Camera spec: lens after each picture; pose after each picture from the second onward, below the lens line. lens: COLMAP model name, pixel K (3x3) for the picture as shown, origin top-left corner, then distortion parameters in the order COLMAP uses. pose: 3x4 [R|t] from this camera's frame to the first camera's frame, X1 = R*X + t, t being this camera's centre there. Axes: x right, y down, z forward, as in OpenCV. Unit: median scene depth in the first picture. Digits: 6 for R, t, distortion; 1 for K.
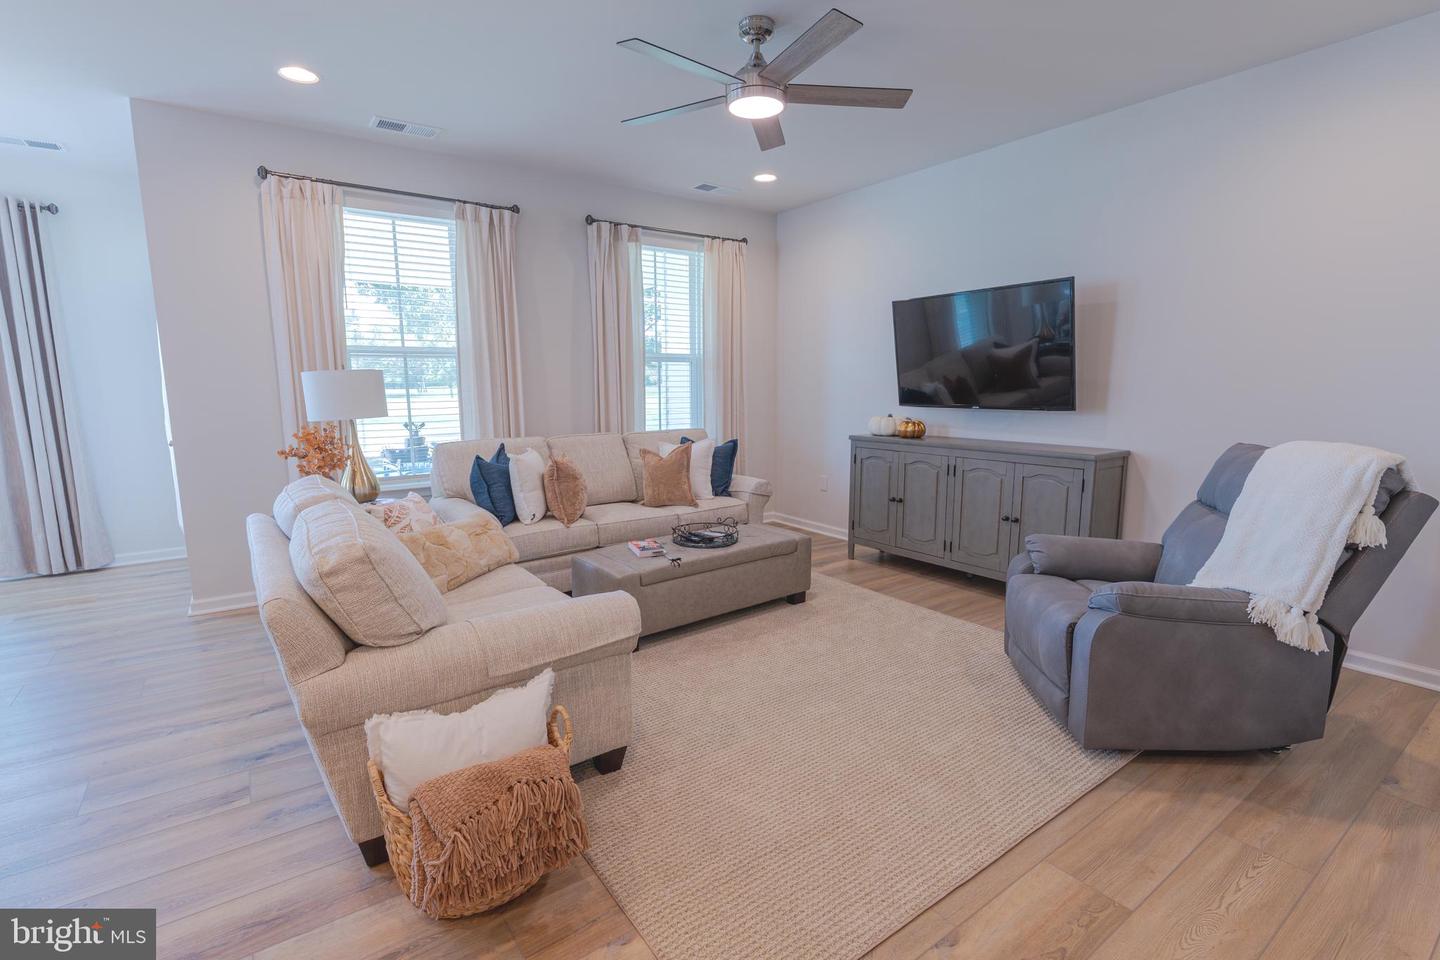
lens RADIAL K [[667.1, 0, 717.4], [0, 667.1, 481.2], [0, 0, 1]] dist [0.002803, 0.000072]
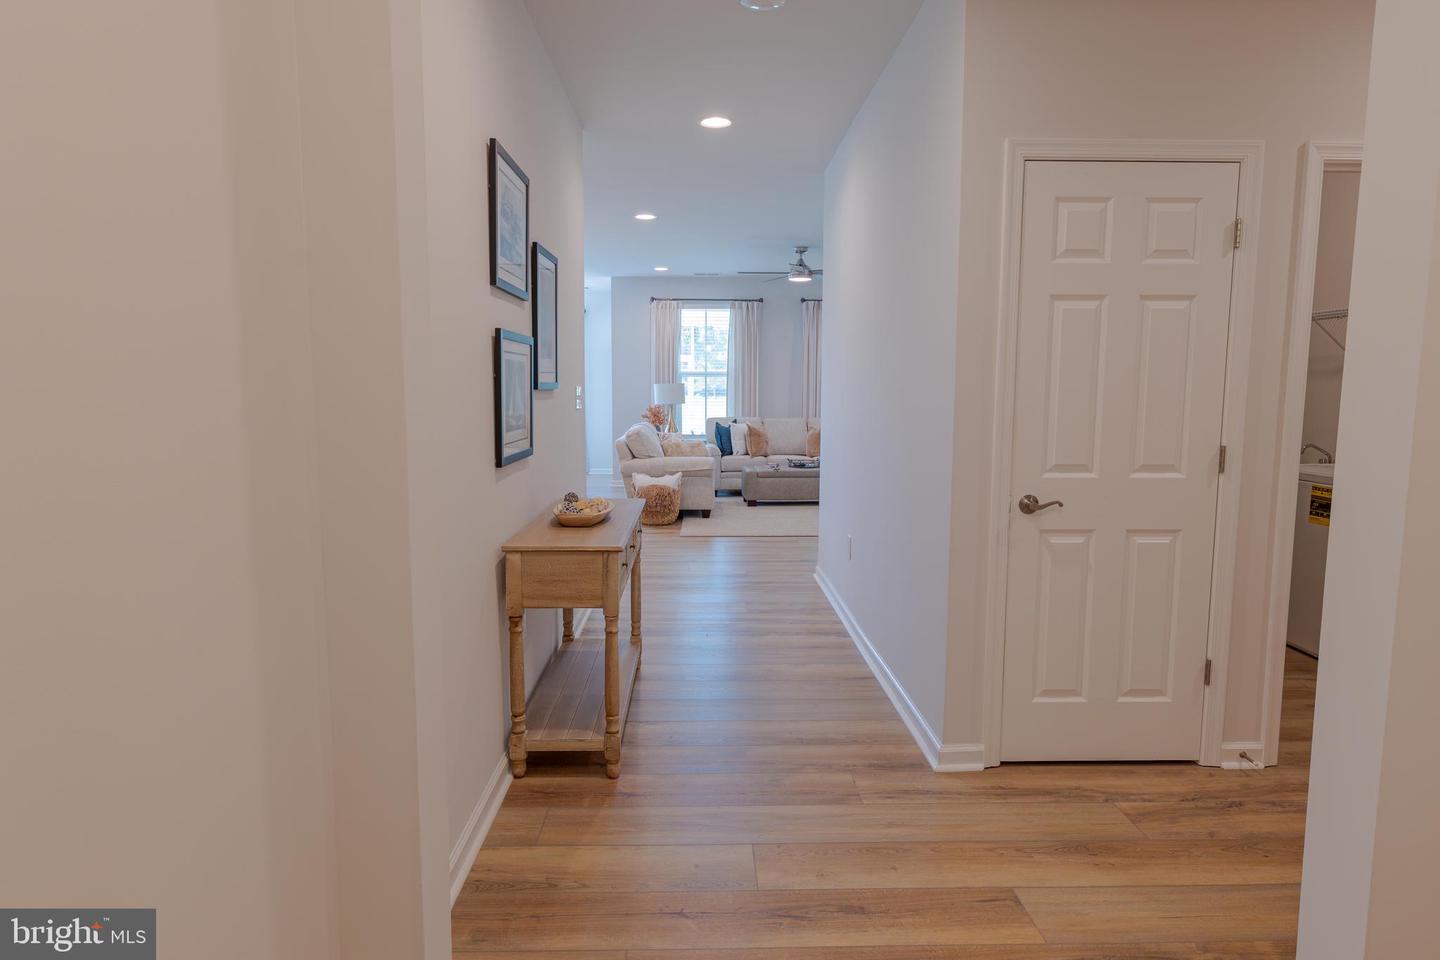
lens RADIAL K [[856.1, 0, 720.0], [0, 856.1, 480.0], [0, 0, 1]] dist [-0.001503, -0.000065]
pose [[0.827048, 0.068770, -0.557909, 1.196791], [-0.092511, 0.995607, -0.014415, 0.185018], [0.554467, 0.063535, 0.829777, -1.279464]]
